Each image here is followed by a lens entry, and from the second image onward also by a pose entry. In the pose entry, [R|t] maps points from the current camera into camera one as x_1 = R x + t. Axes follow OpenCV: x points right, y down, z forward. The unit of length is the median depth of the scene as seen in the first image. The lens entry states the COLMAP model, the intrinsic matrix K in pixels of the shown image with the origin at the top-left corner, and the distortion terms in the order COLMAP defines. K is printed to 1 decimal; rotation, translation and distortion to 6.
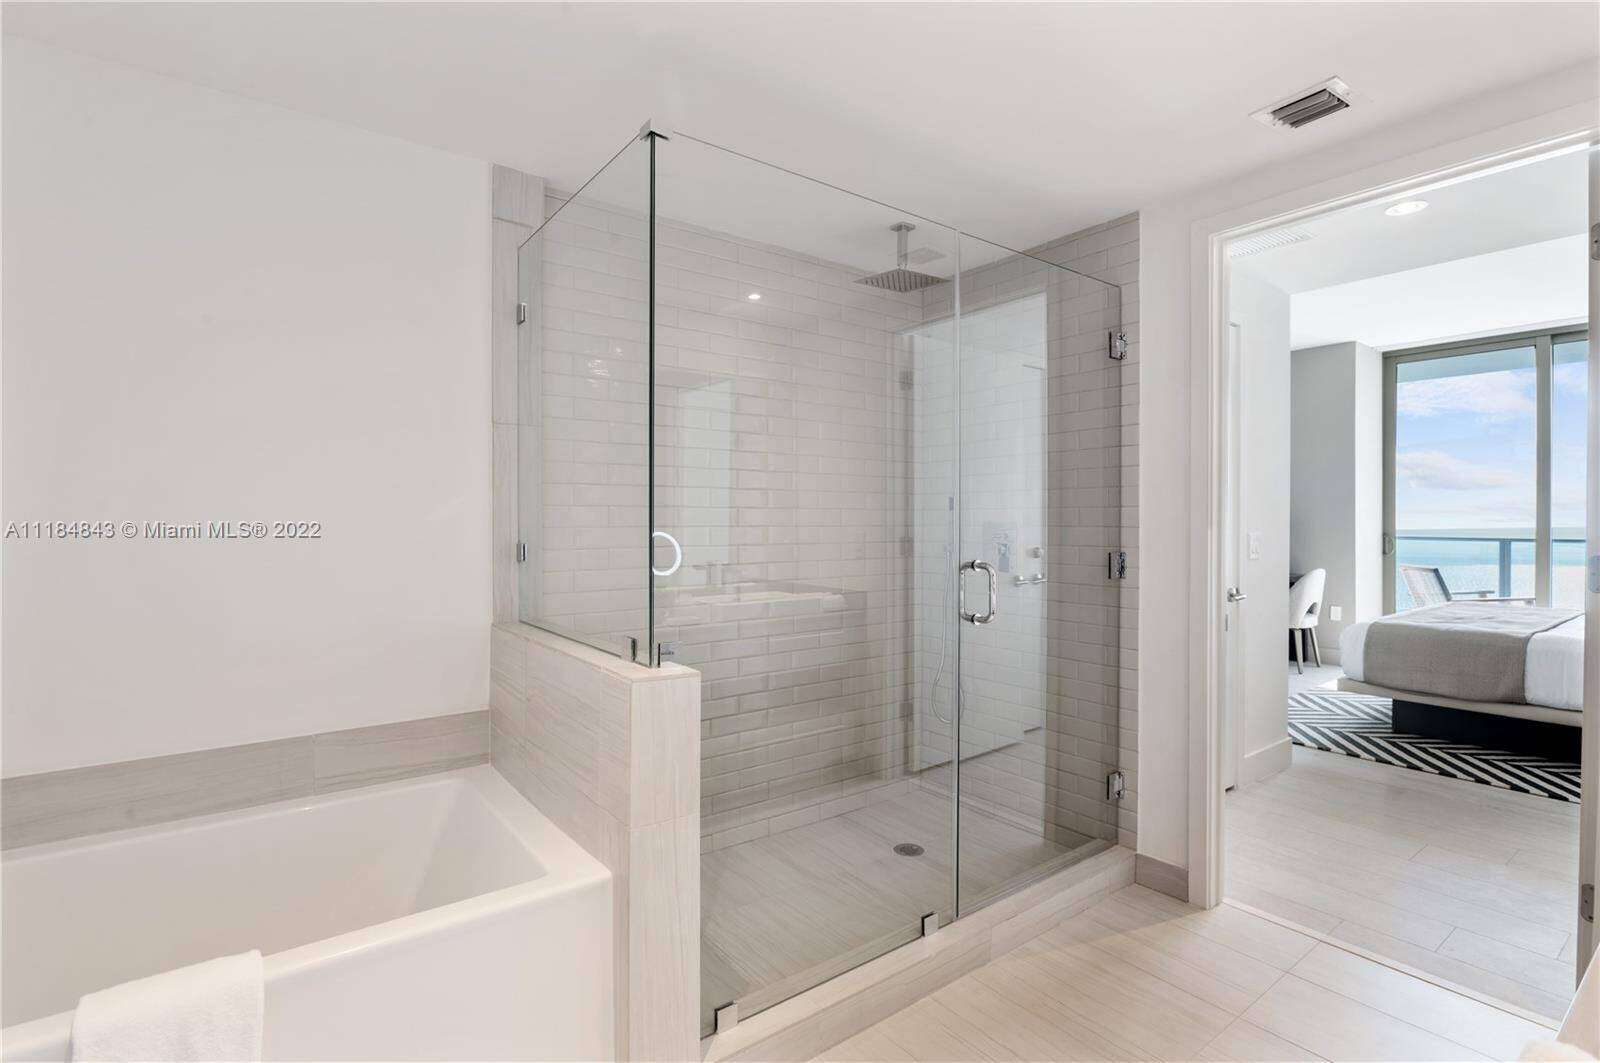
lens RADIAL K [[744.5, 0, 810.3], [0, 744.5, 521.2], [0, 0, 1]] dist [-0.011800, -0.000484]
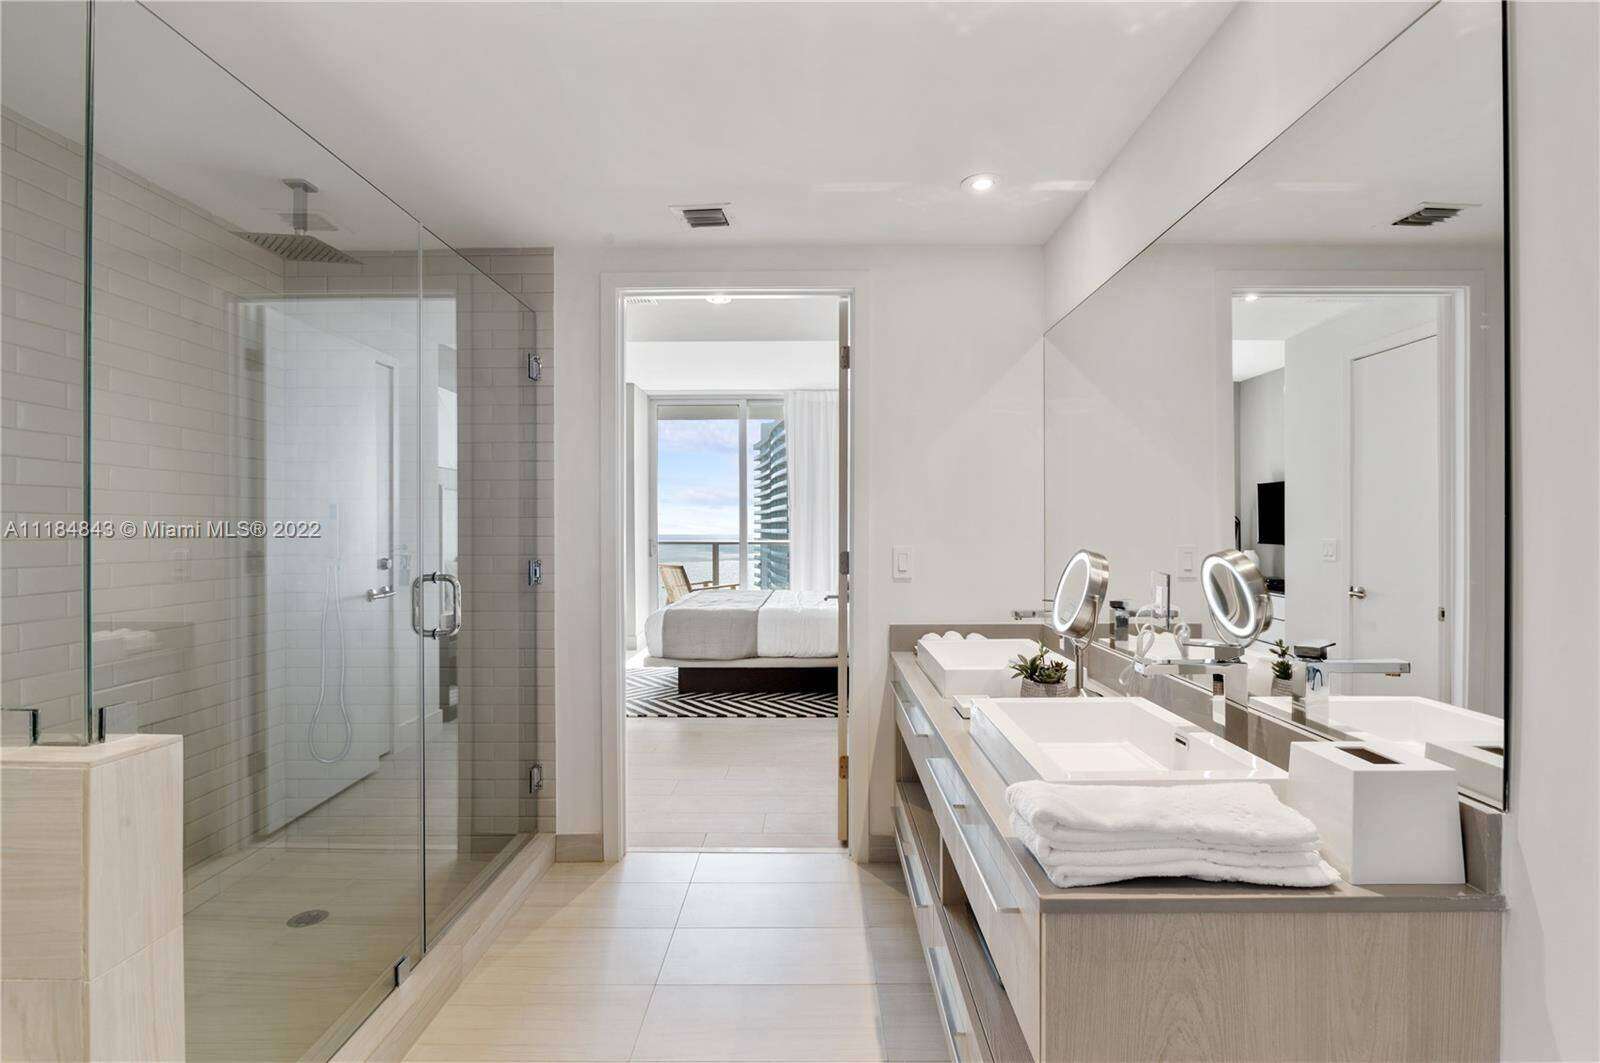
lens RADIAL K [[744.5, 0, 810.3], [0, 744.5, 521.2], [0, 0, 1]] dist [-0.011800, -0.000484]
pose [[0.622299, 0.006400, 0.782754, -0.164858], [0.002908, 0.999941, -0.010488, -0.001121], [-0.782774, 0.008803, 0.622243, 0.021096]]
